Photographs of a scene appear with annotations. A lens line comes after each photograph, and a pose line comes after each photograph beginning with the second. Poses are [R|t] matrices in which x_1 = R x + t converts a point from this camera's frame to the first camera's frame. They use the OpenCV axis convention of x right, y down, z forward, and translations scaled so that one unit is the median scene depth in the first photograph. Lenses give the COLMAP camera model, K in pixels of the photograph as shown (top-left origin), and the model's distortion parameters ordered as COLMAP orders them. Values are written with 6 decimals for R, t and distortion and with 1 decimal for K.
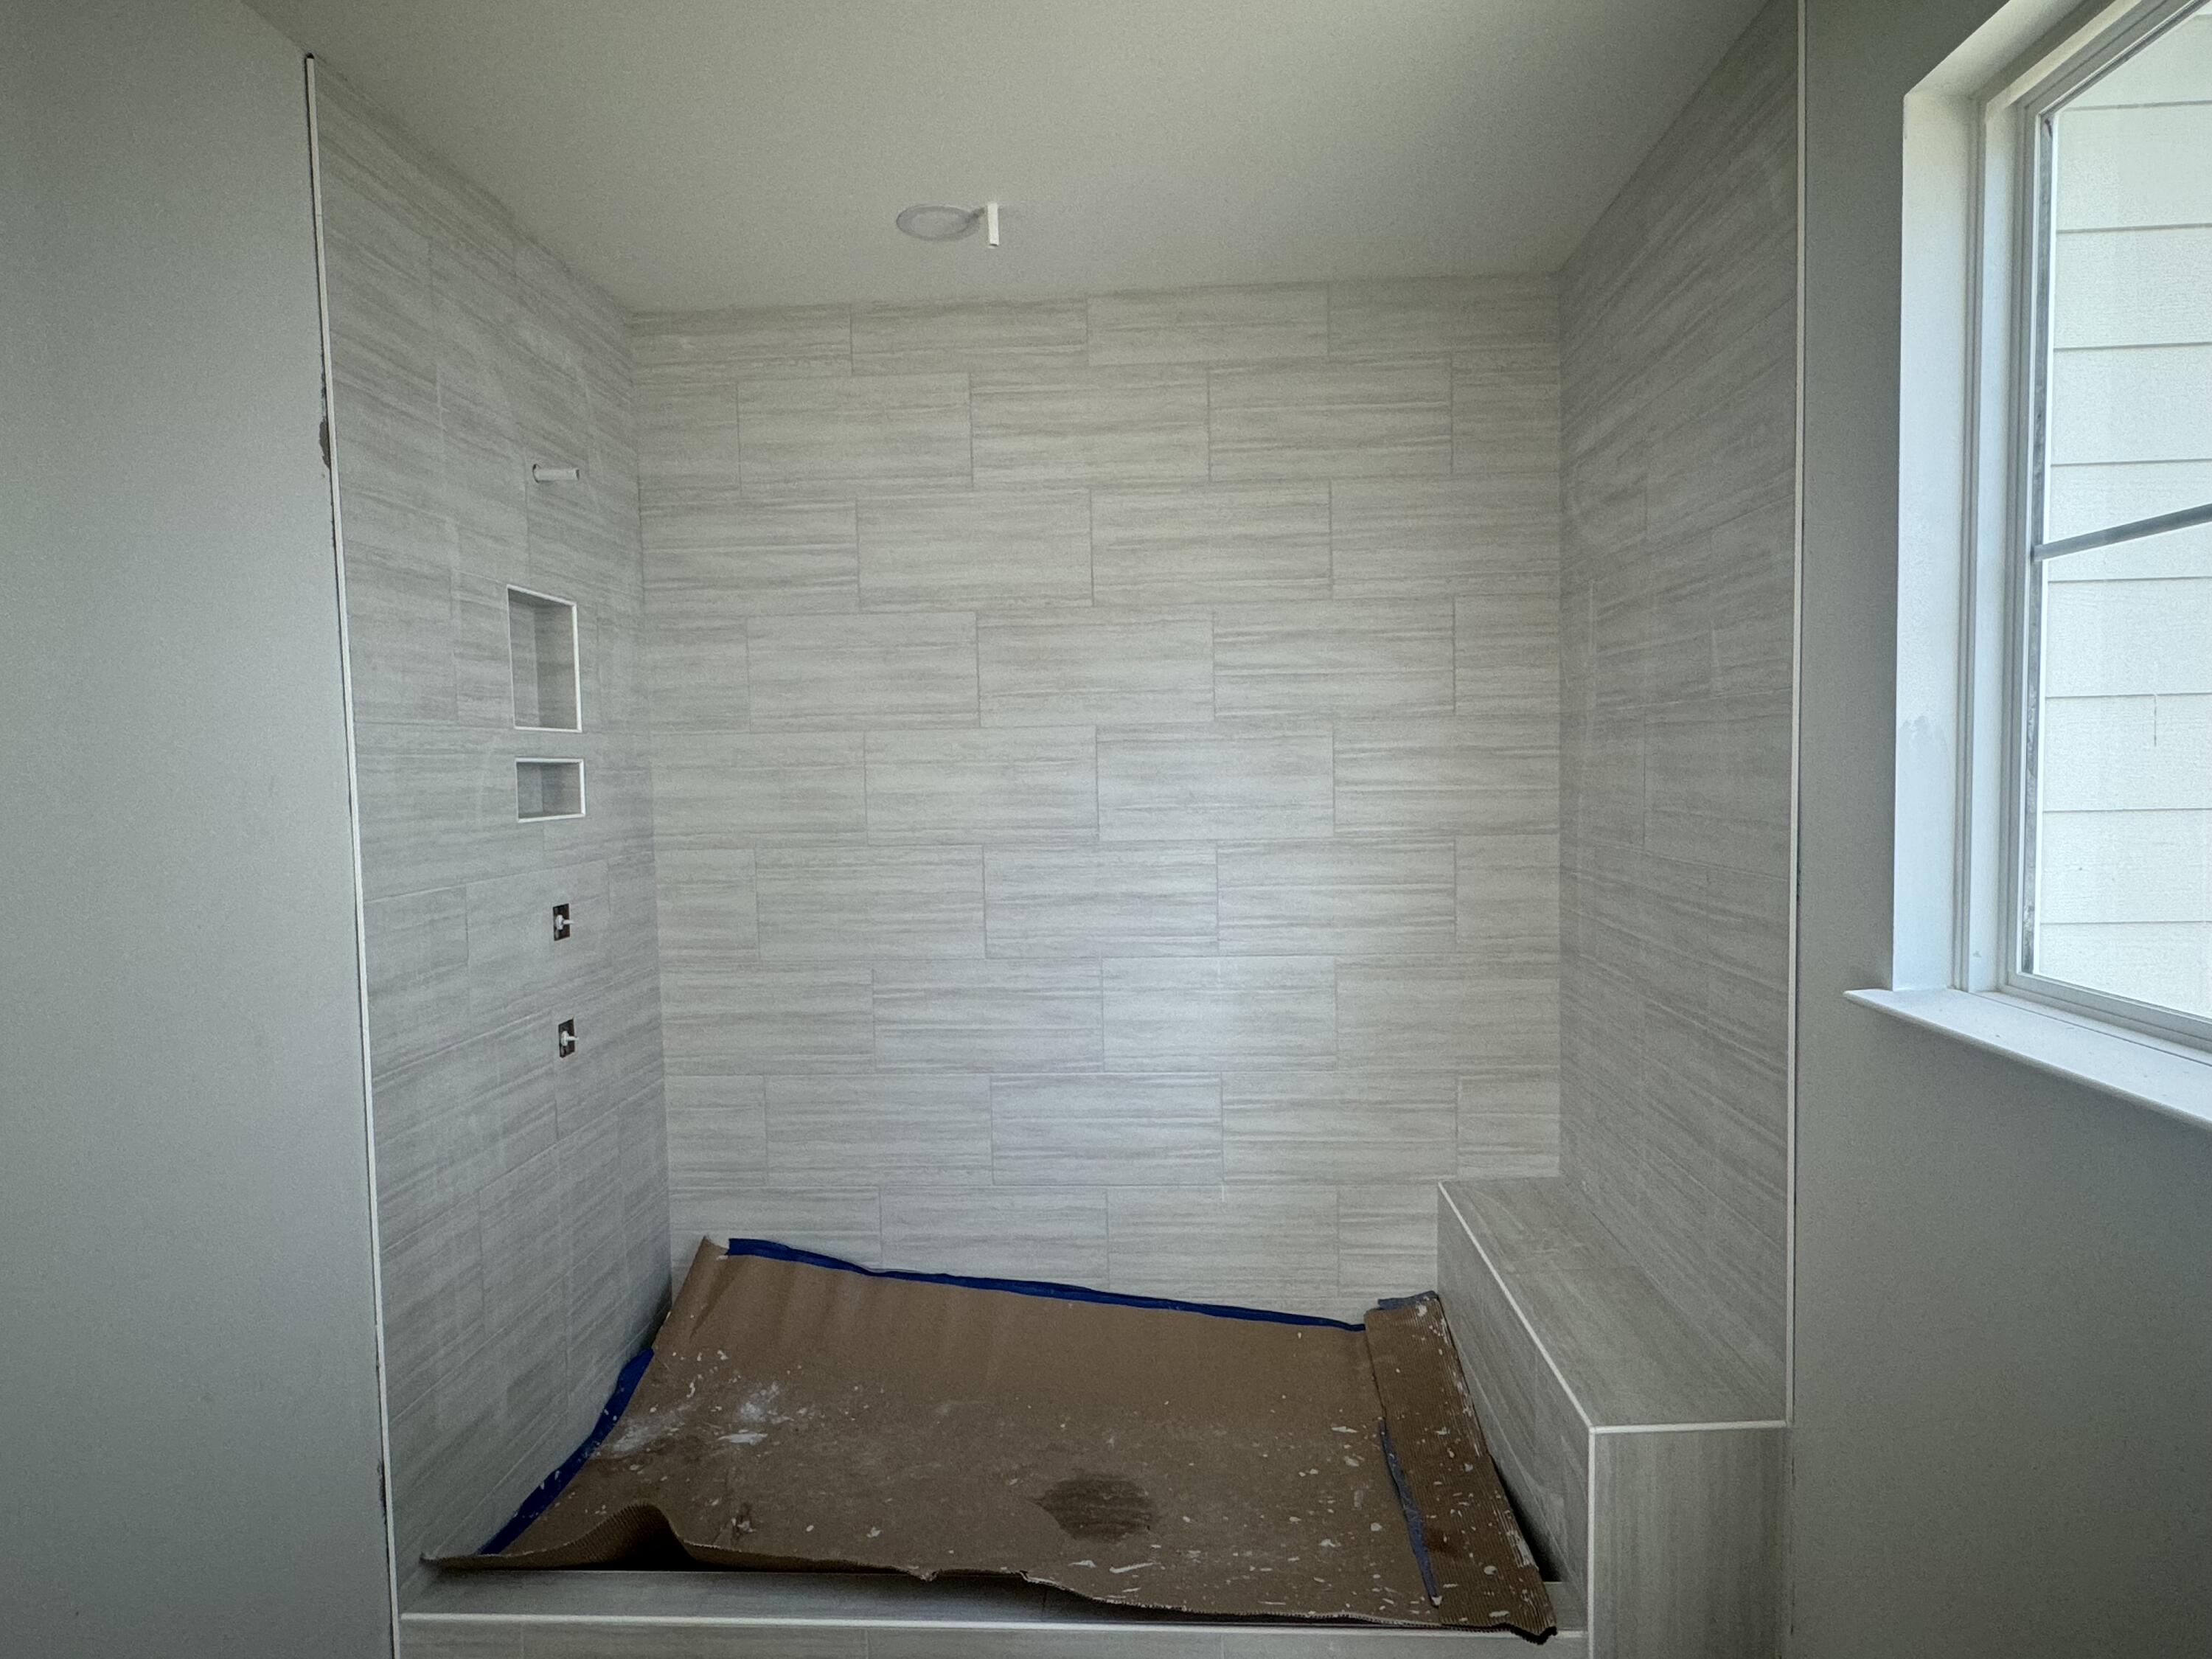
lens RADIAL K [[1233.8, 0, 1106.0], [0, 1233.8, 829.5], [0, 0, 1]] dist [-0.001761, -0.000196]
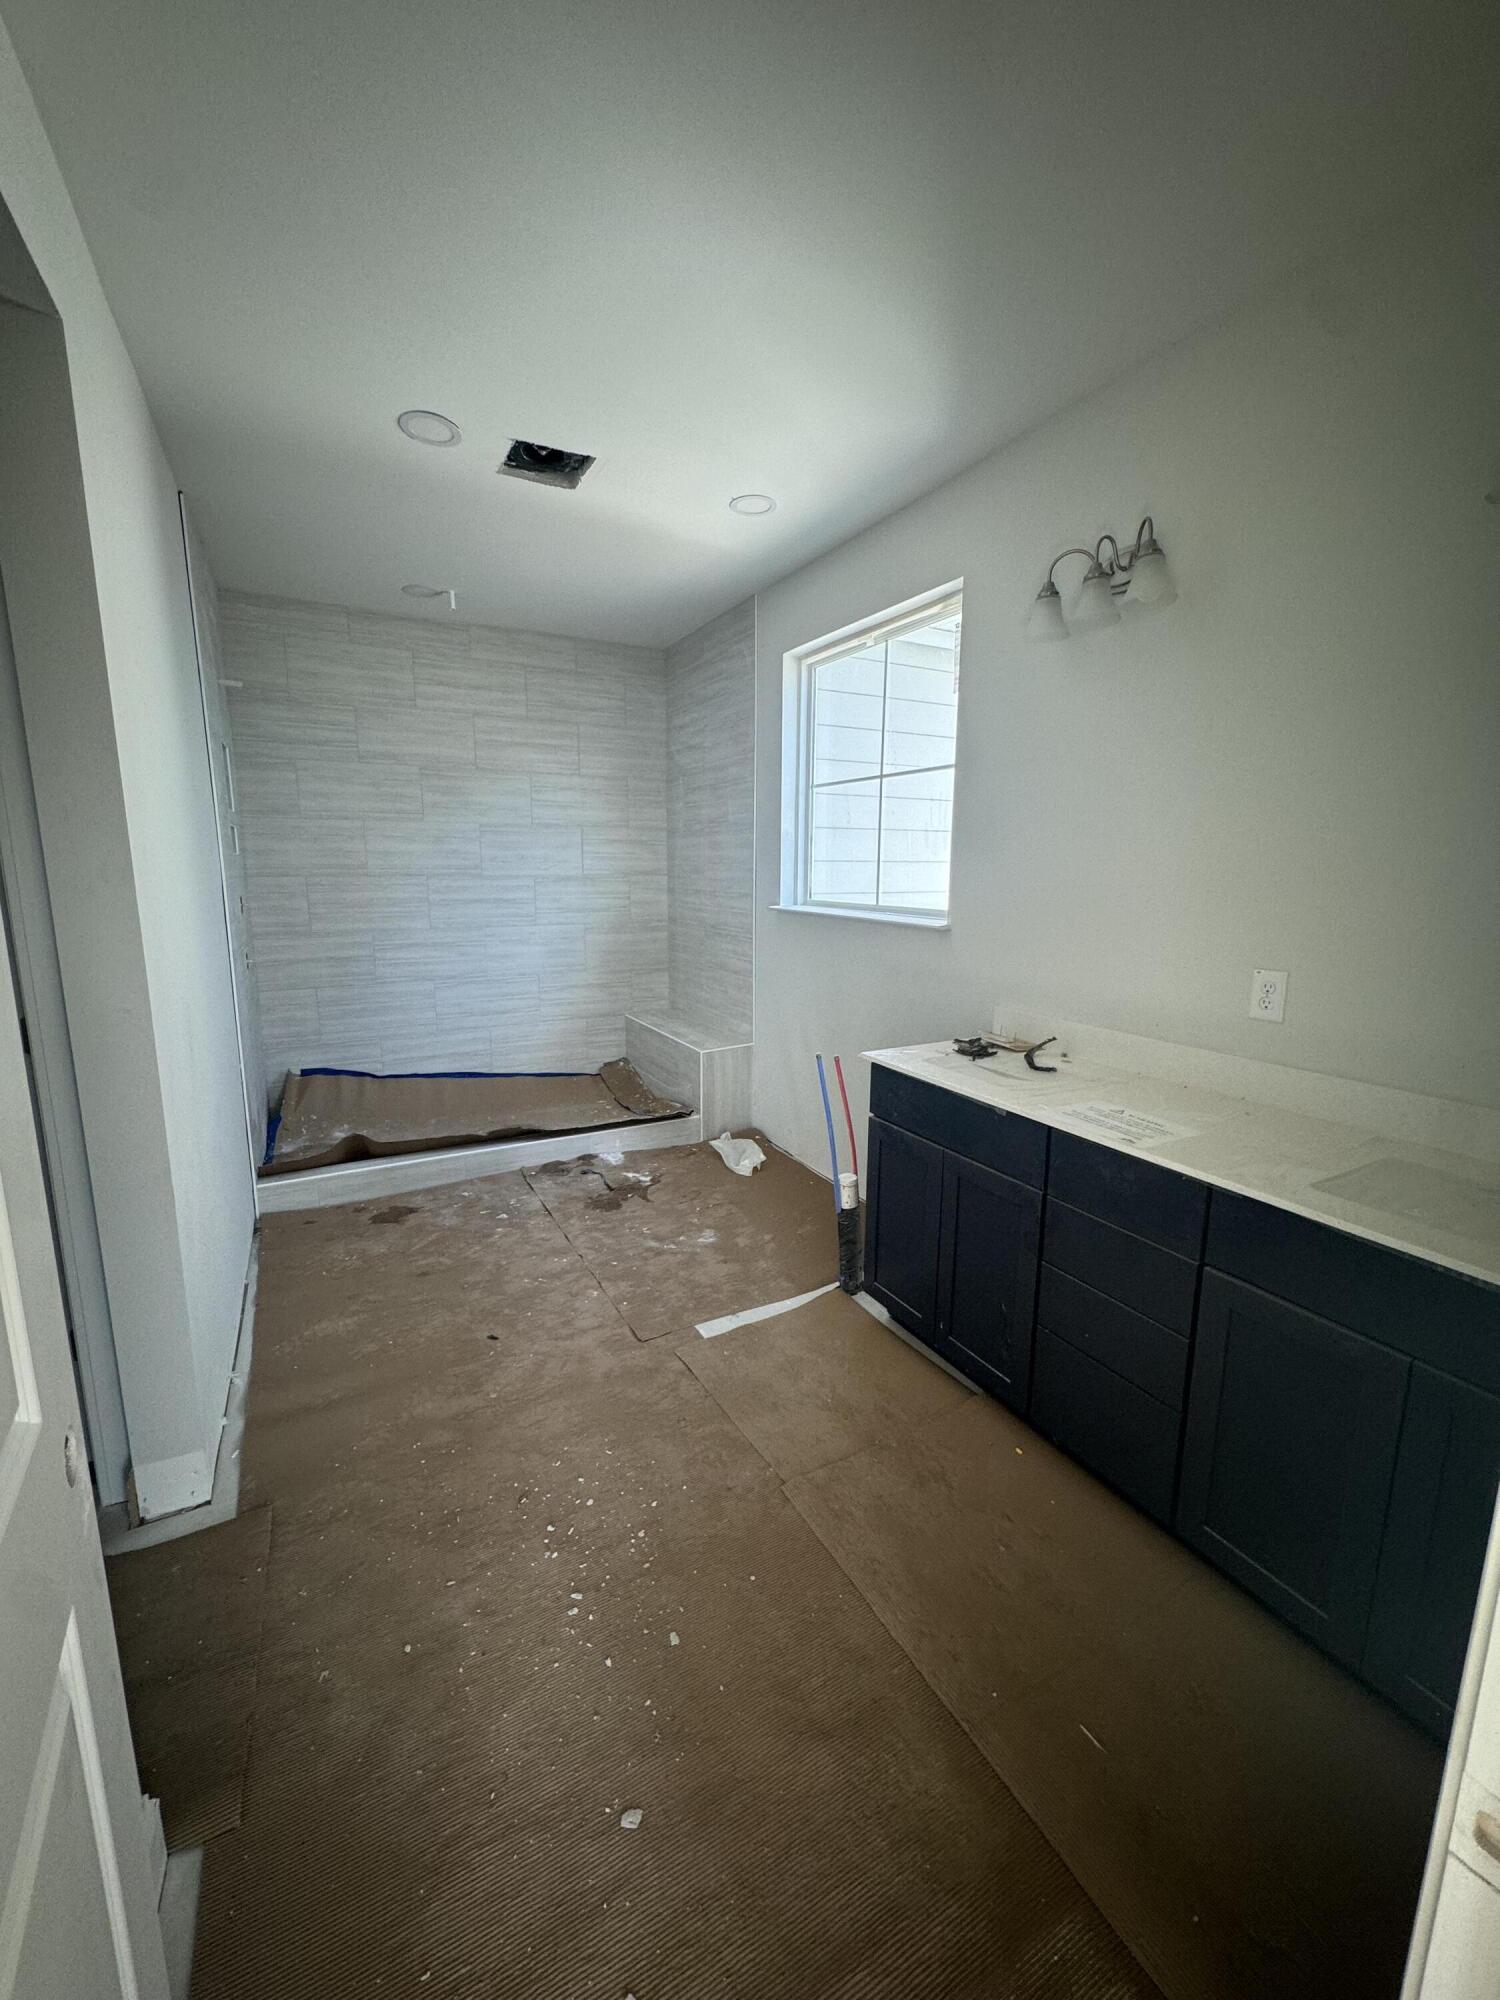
lens RADIAL K [[797.9, 0, 750.0], [0, 797.9, 1000.0], [0, 0, 1]] dist [-0.000922, -0.000171]
pose [[0.851085, -0.062985, 0.521236, -0.366322], [0.006255, 0.993924, 0.109890, 0.079196], [-0.524990, -0.090265, 0.846308, -0.520159]]
